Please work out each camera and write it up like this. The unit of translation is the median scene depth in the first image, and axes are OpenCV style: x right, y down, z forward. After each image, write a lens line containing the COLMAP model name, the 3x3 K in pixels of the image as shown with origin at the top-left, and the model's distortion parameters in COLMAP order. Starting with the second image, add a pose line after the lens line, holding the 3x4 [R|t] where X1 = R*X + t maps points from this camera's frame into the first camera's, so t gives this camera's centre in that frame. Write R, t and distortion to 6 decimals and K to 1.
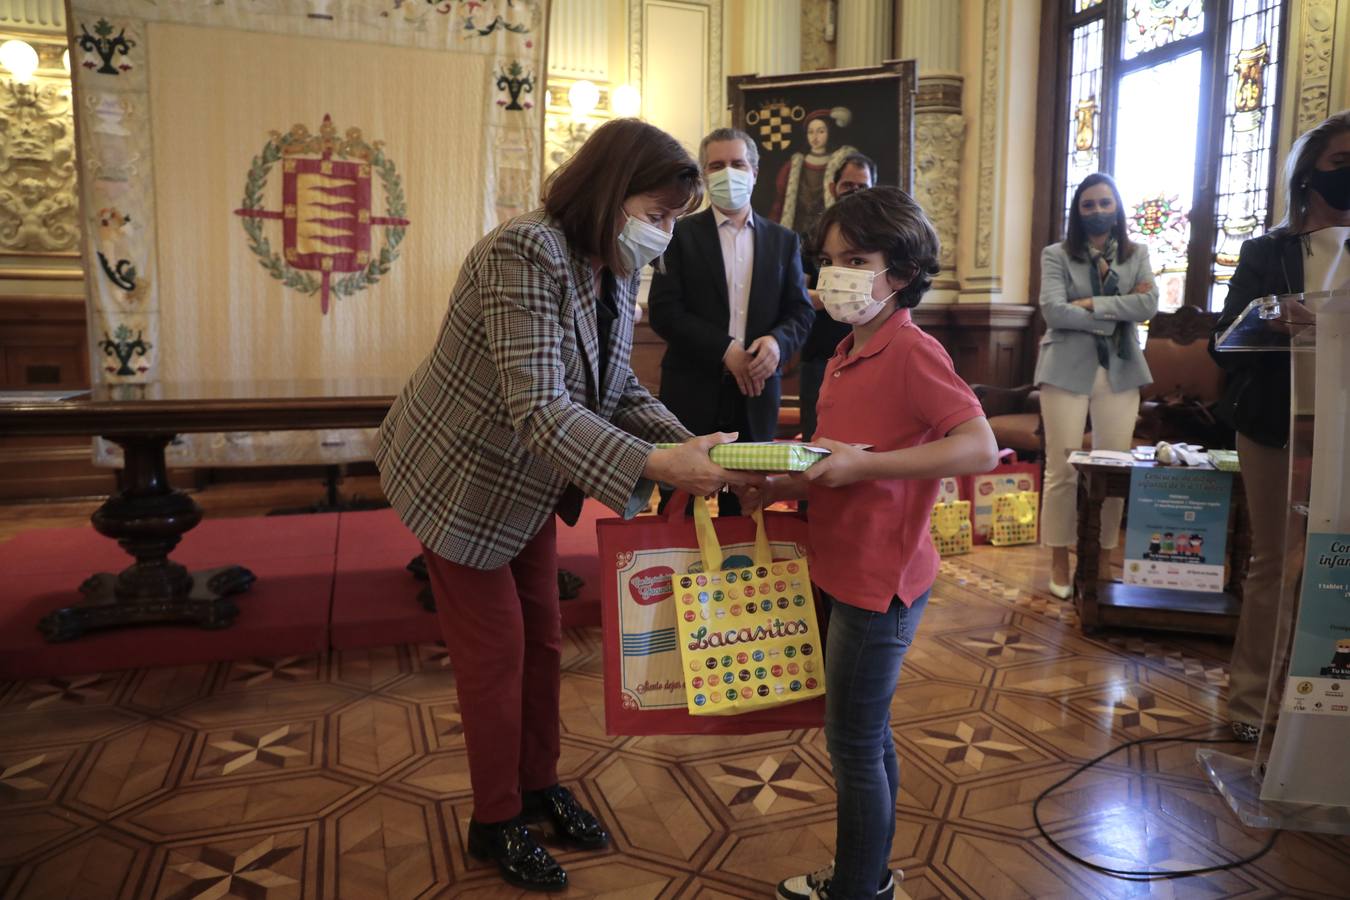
lens RADIAL K [[917.8, 0, 676.2], [0, 917.8, 439.5], [0, 0, 1]] dist [-0.070472, 0.034475]
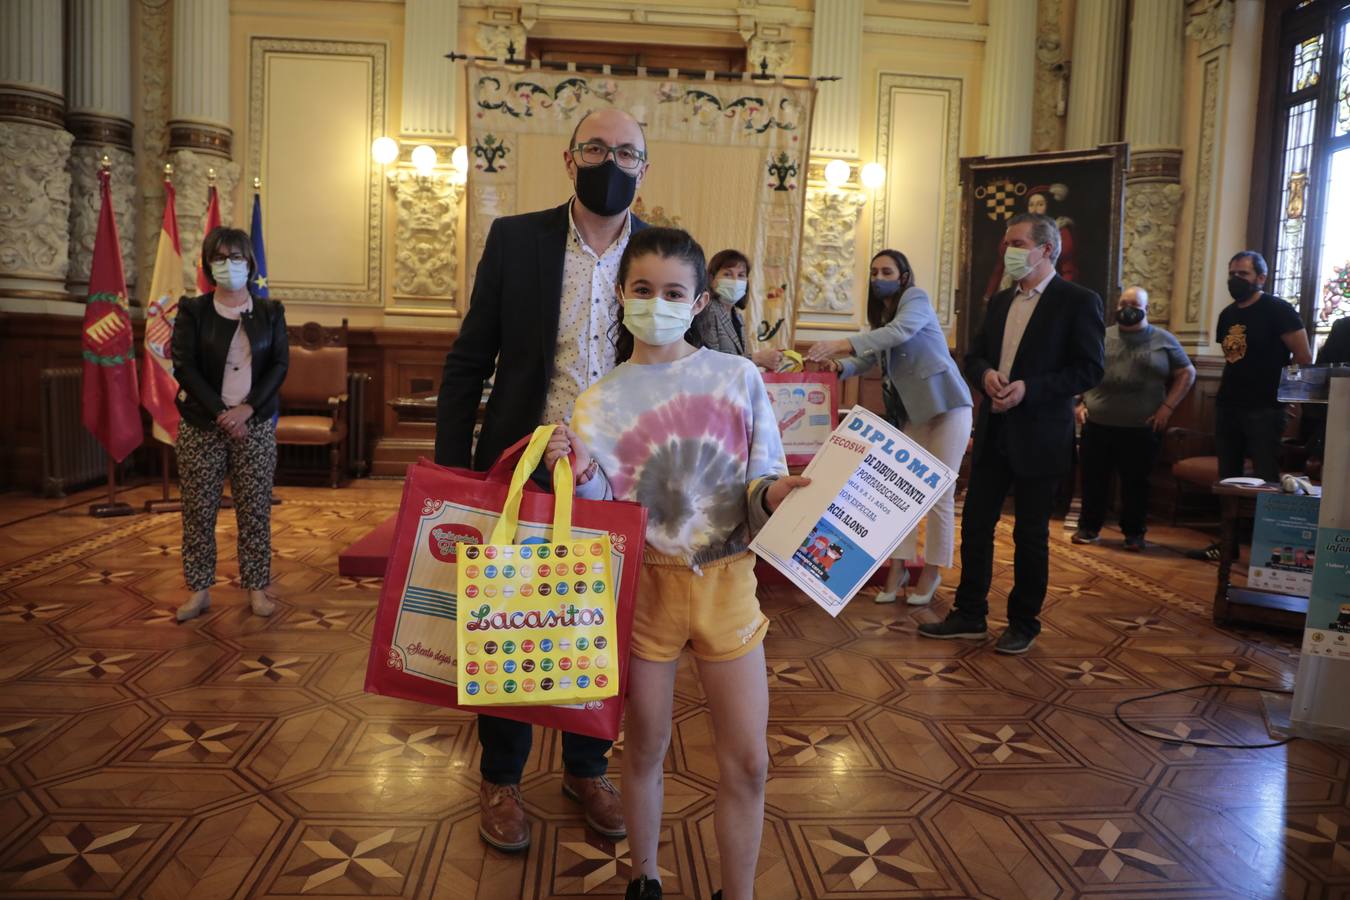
lens RADIAL K [[911.3, 0, 667.3], [0, 911.3, 446.1], [0, 0, 1]] dist [-0.084013, 0.043035]
pose [[0.962992, 0.053901, -0.264087, 0.020245], [-0.060933, 0.997970, -0.018504, 0.023330], [0.262554, 0.033911, 0.964321, -0.246926]]
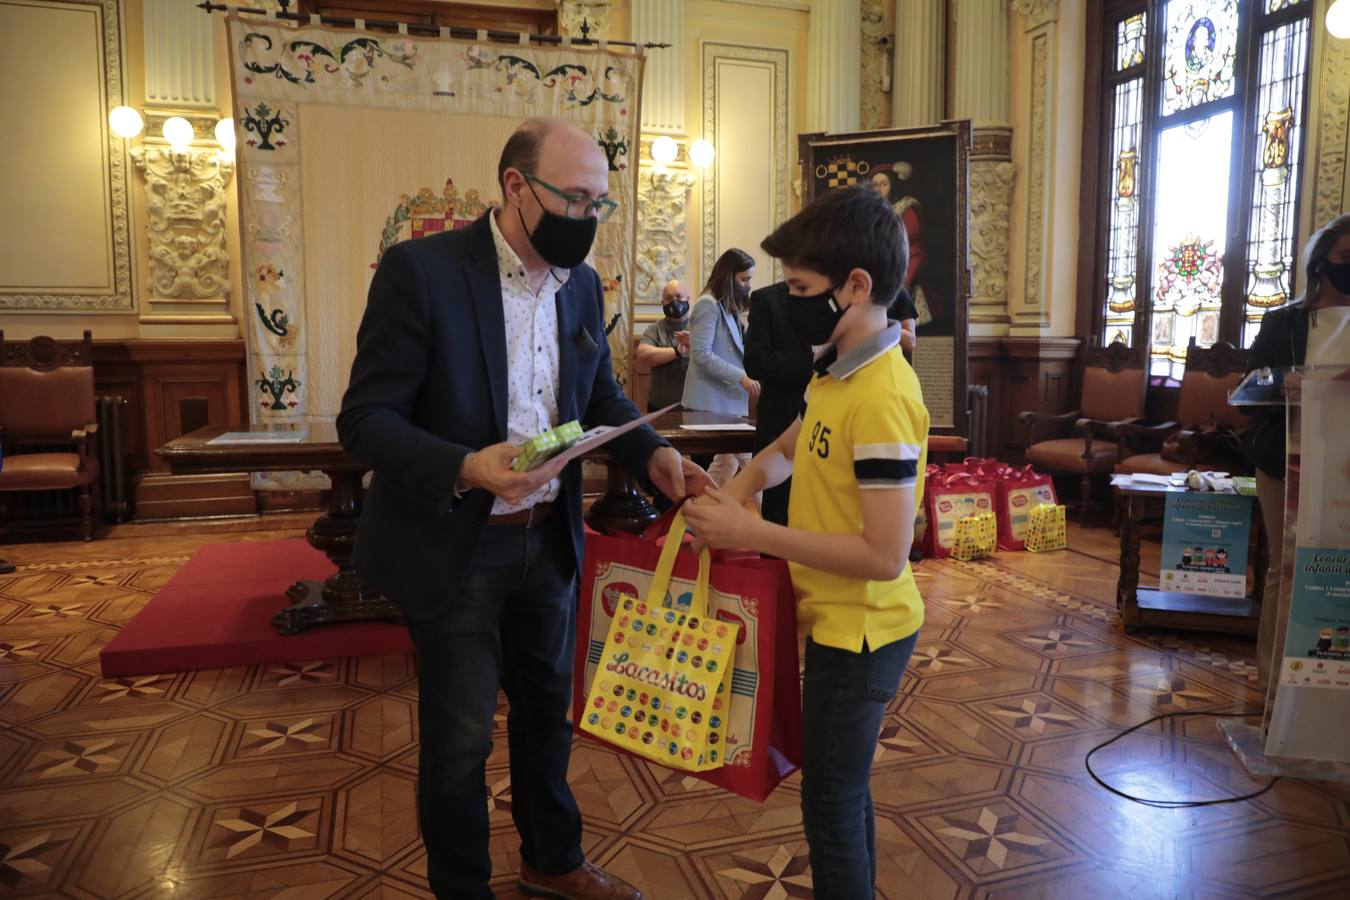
lens RADIAL K [[924.7, 0, 670.7], [0, 924.7, 444.8], [0, 0, 1]] dist [-0.074609, 0.040816]
pose [[0.998967, -0.003406, -0.045320, -0.056621], [0.003002, 0.999955, -0.008981, -0.013703], [0.045348, 0.008835, 0.998932, -0.135823]]
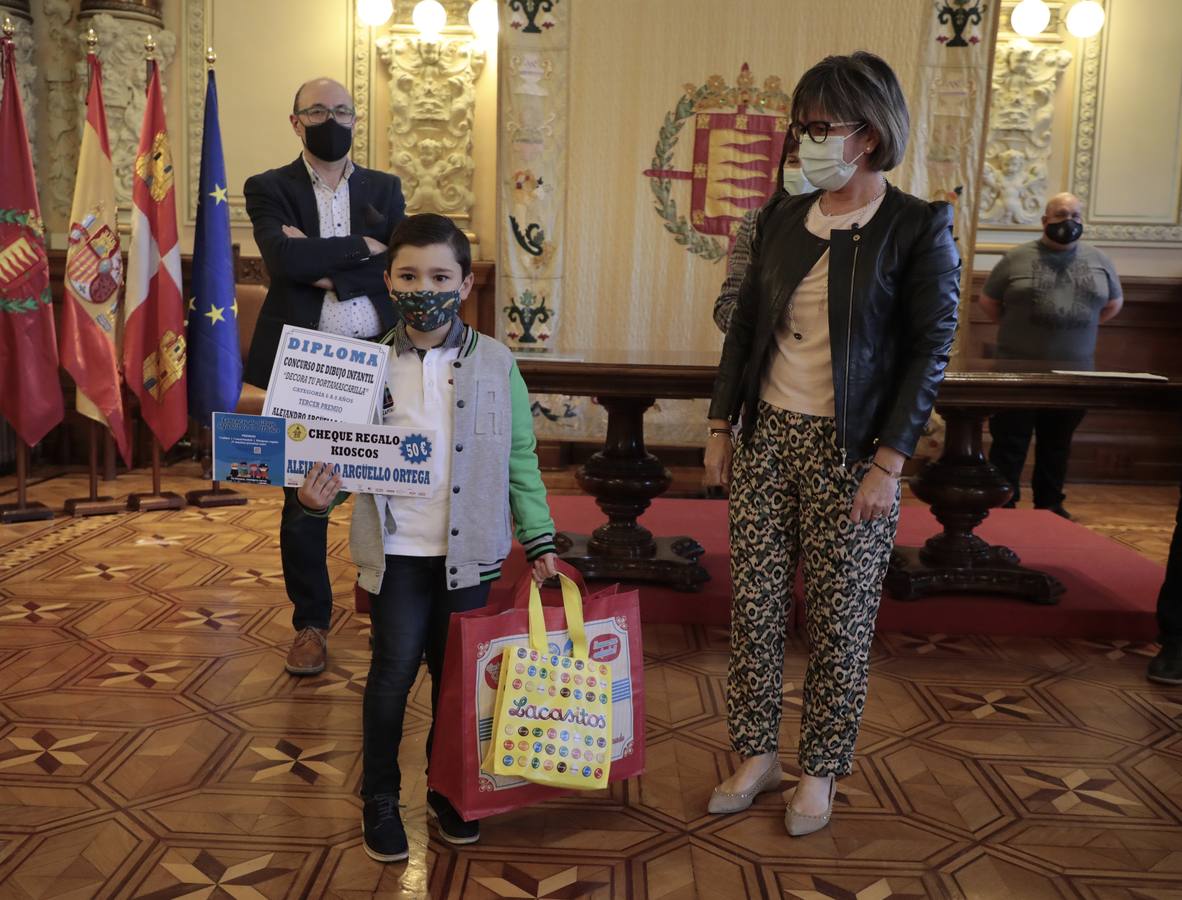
lens RADIAL K [[1219.7, 0, 545.7], [0, 1219.7, 442.1], [0, 0, 1]] dist [-0.040285, 0.094981]
pose [[0.924505, 0.061610, -0.376158, -0.088497], [-0.063505, 0.997954, 0.007372, 0.023255], [0.375842, 0.017072, 0.926526, -0.199079]]
